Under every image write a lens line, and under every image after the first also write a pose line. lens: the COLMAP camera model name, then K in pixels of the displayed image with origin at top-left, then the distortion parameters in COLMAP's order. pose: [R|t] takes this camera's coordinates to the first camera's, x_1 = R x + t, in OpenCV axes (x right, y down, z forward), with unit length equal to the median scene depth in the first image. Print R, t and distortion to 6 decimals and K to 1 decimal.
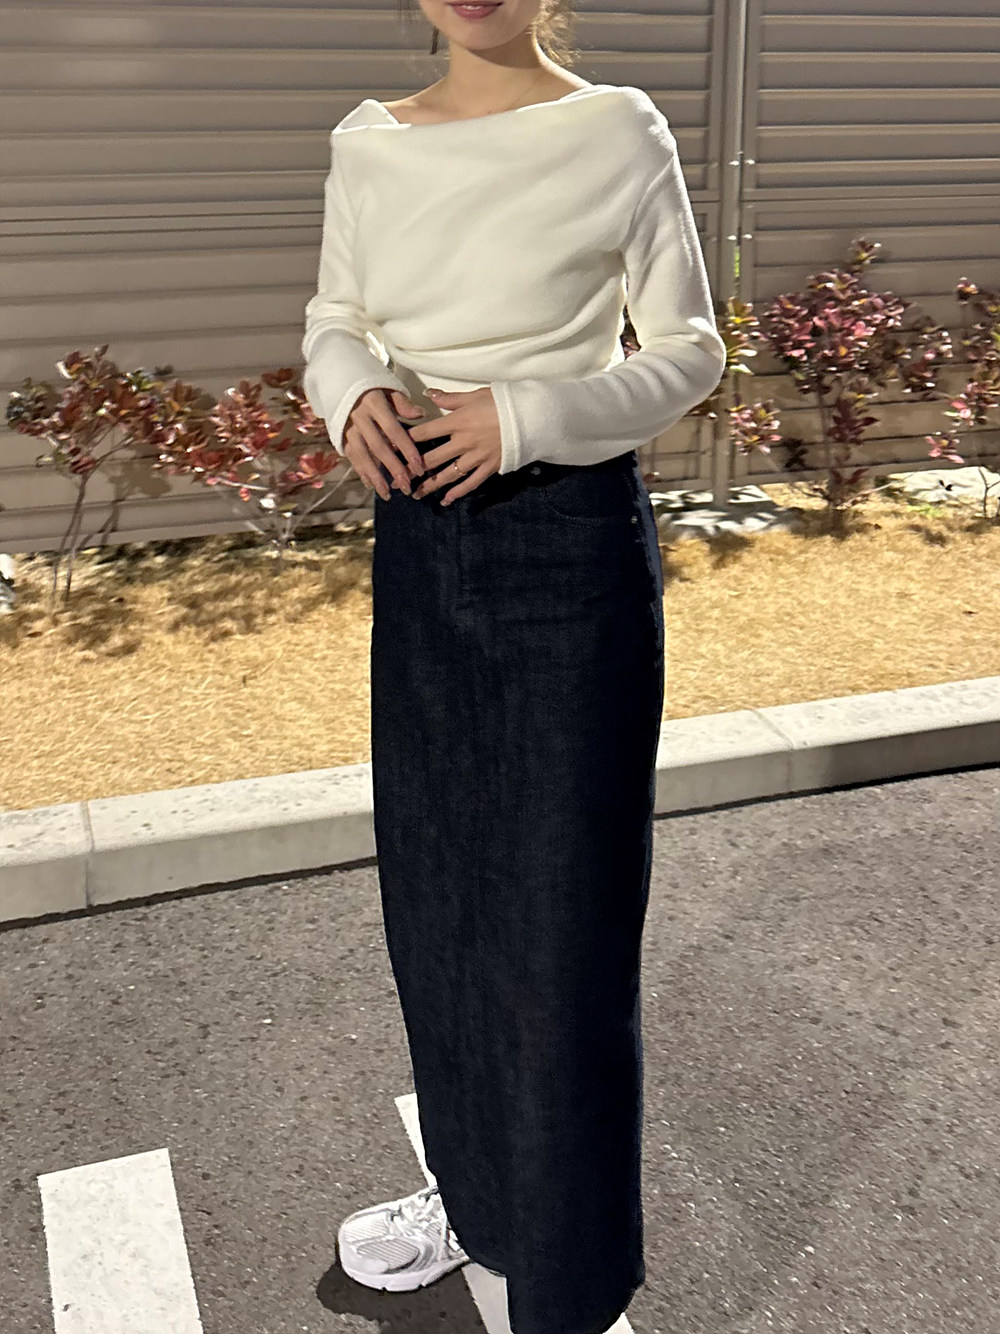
lens RADIAL K [[1668.6, 0, 523.0], [0, 1668.6, 41.7], [0, 0, 1]] dist [0.021735, -0.009669]
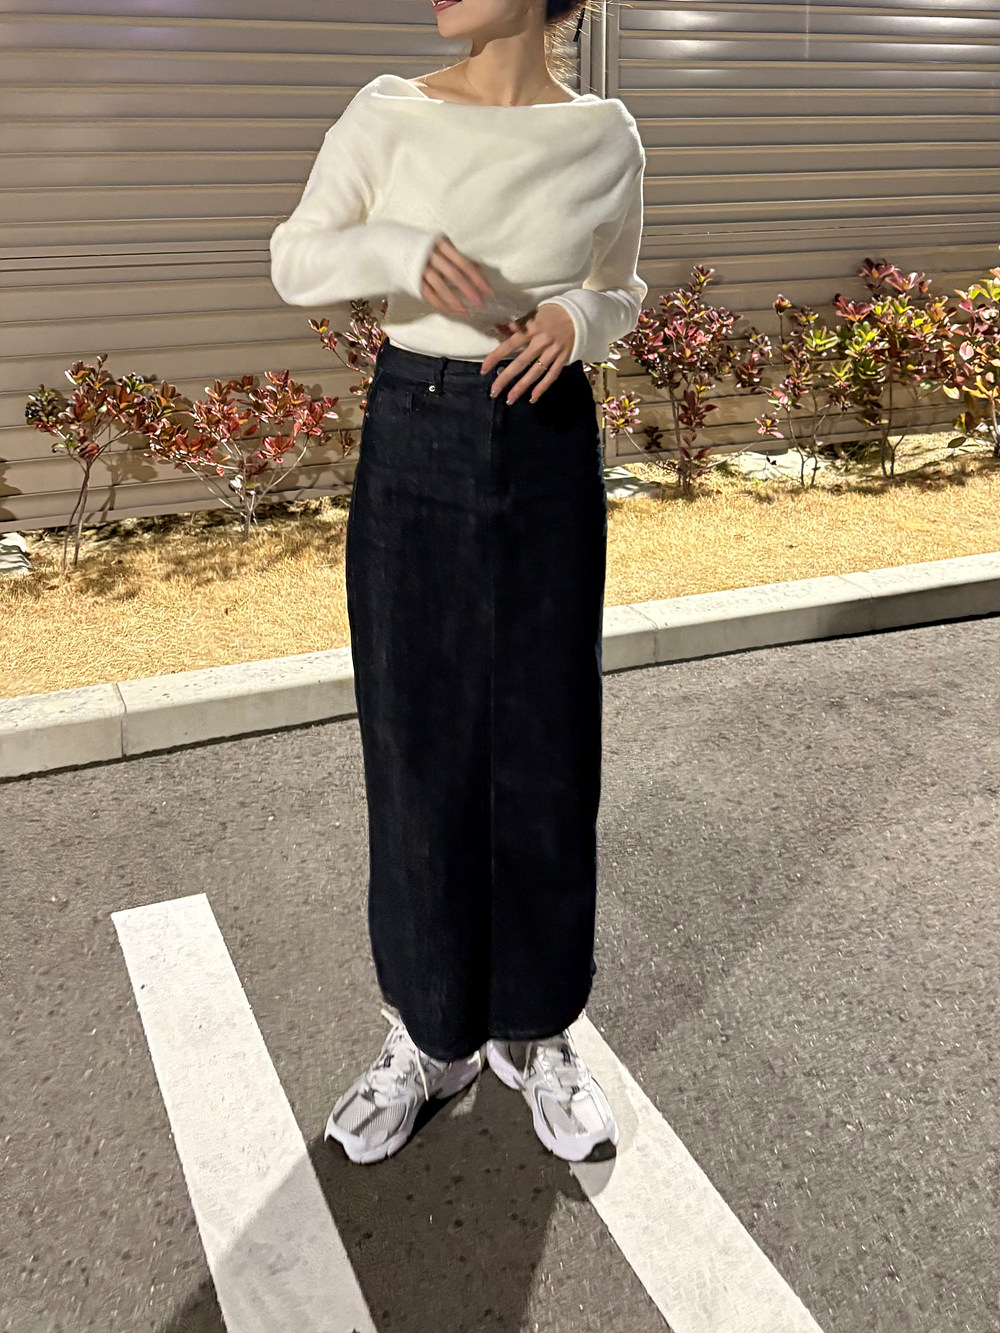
lens RADIAL K [[1441.0, 0, 498.8], [0, 1441.0, 119.7], [0, 0, 1]] dist [0.076849, -0.129837]
pose [[0.997721, -0.022140, 0.063739, -0.020897], [0.024119, 0.999246, -0.030439, 0.044696], [-0.063017, 0.031907, 0.997502, -0.107141]]
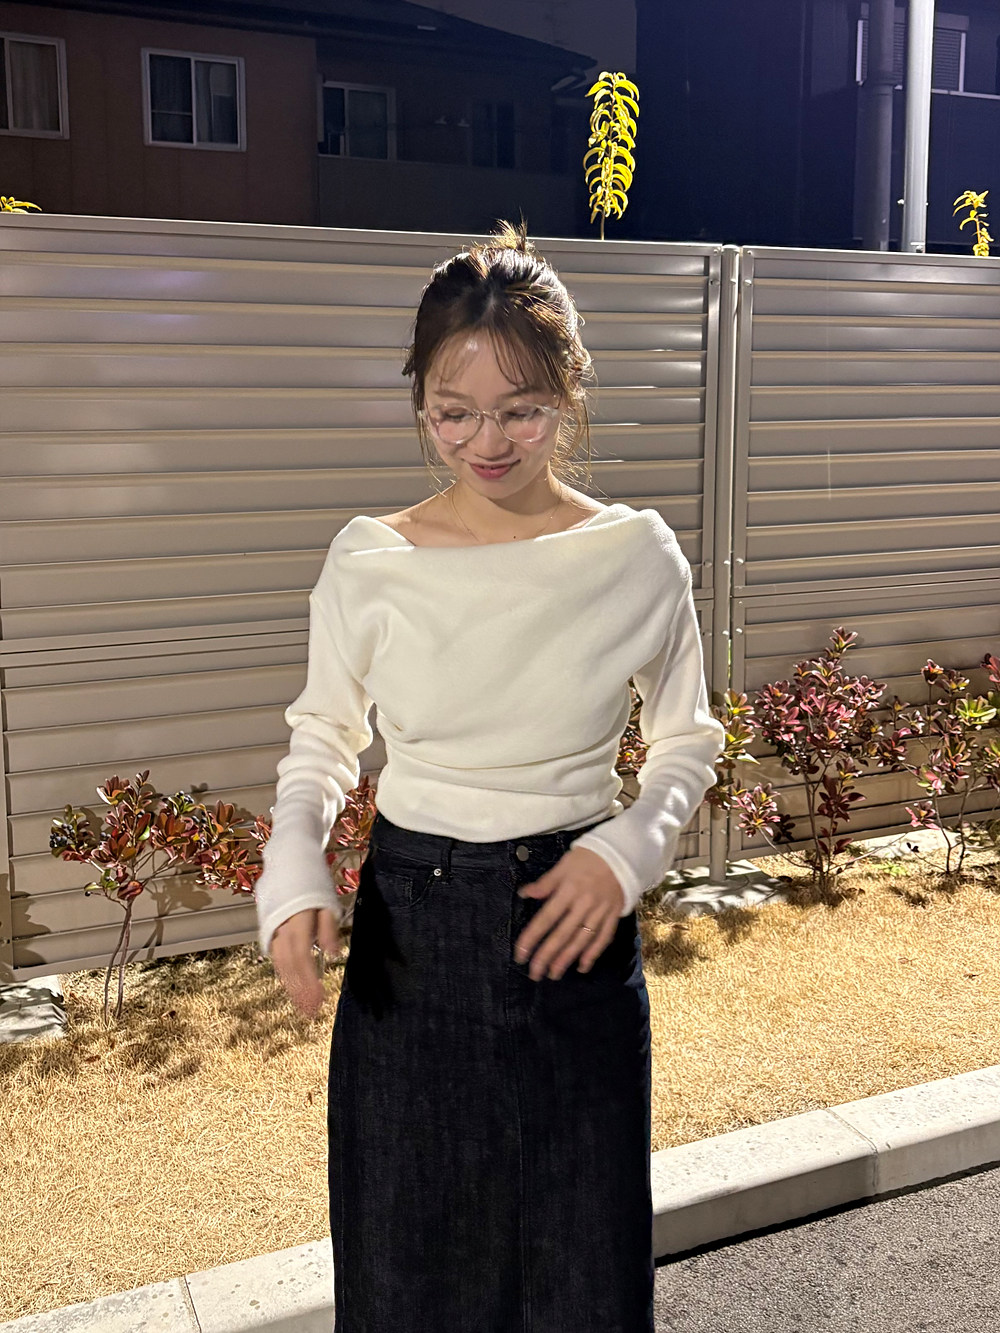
lens RADIAL K [[1371.1, 0, 509.0], [0, 1371.1, 525.8], [0, 0, 1]] dist [-0.042609, 0.096808]
pose [[0.996913, -0.033046, 0.071219, -0.085240], [0.028687, 0.997702, 0.061380, -0.009691], [-0.073083, -0.059148, 0.995570, 0.173491]]
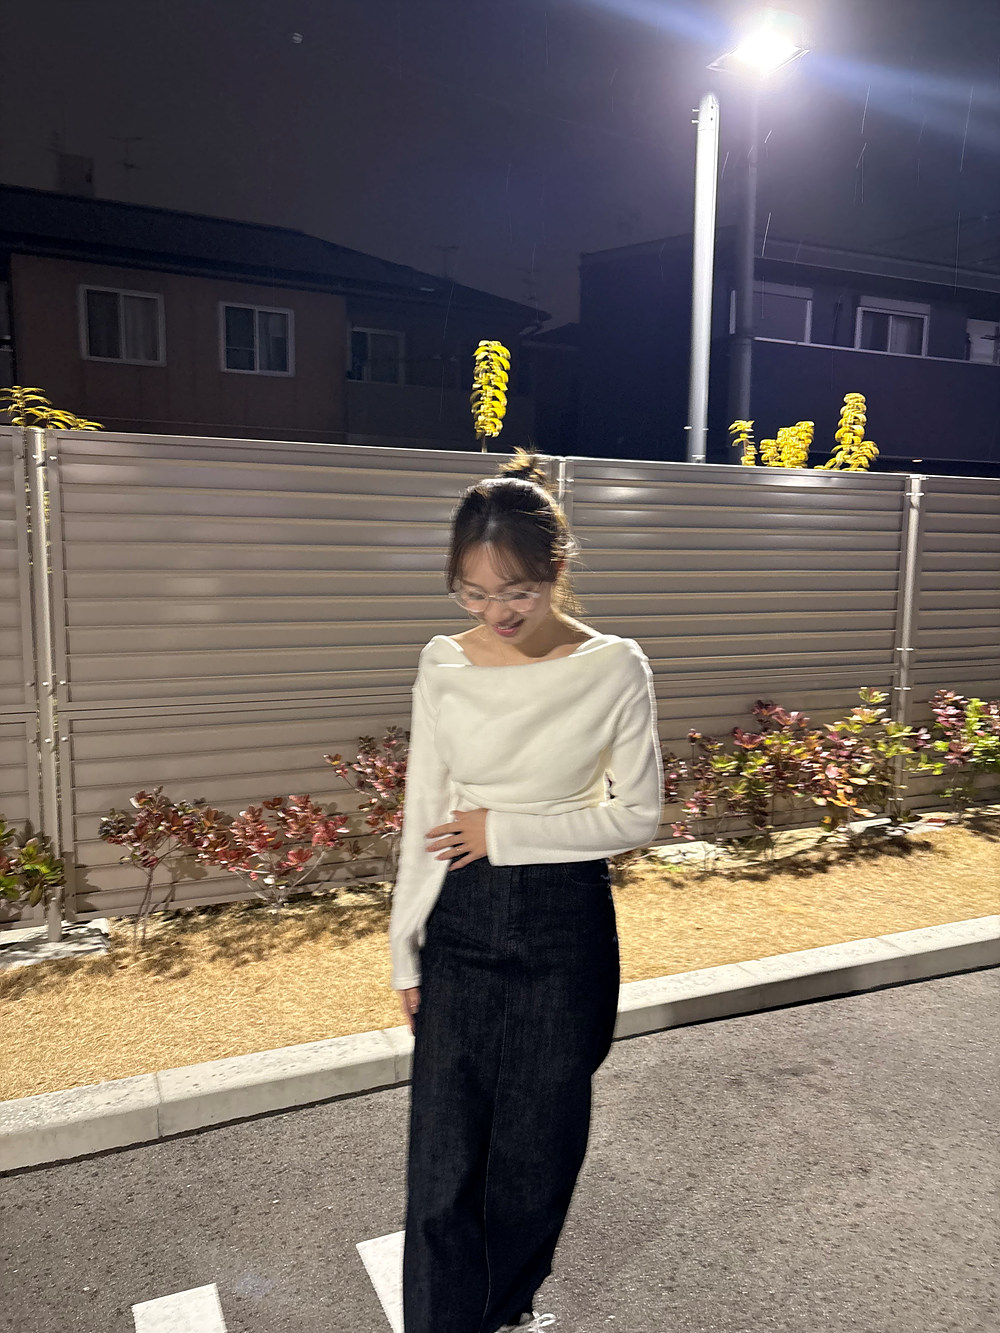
lens RADIAL K [[1009.9, 0, 503.6], [0, 1009.9, 652.7], [0, 0, 1]] dist [0.003043, 0.007322]
pose [[0.996754, -0.021315, 0.077637, 0.000970], [0.016620, 0.998022, 0.060630, 0.002455], [-0.078776, -0.059143, 0.995136, 0.030443]]
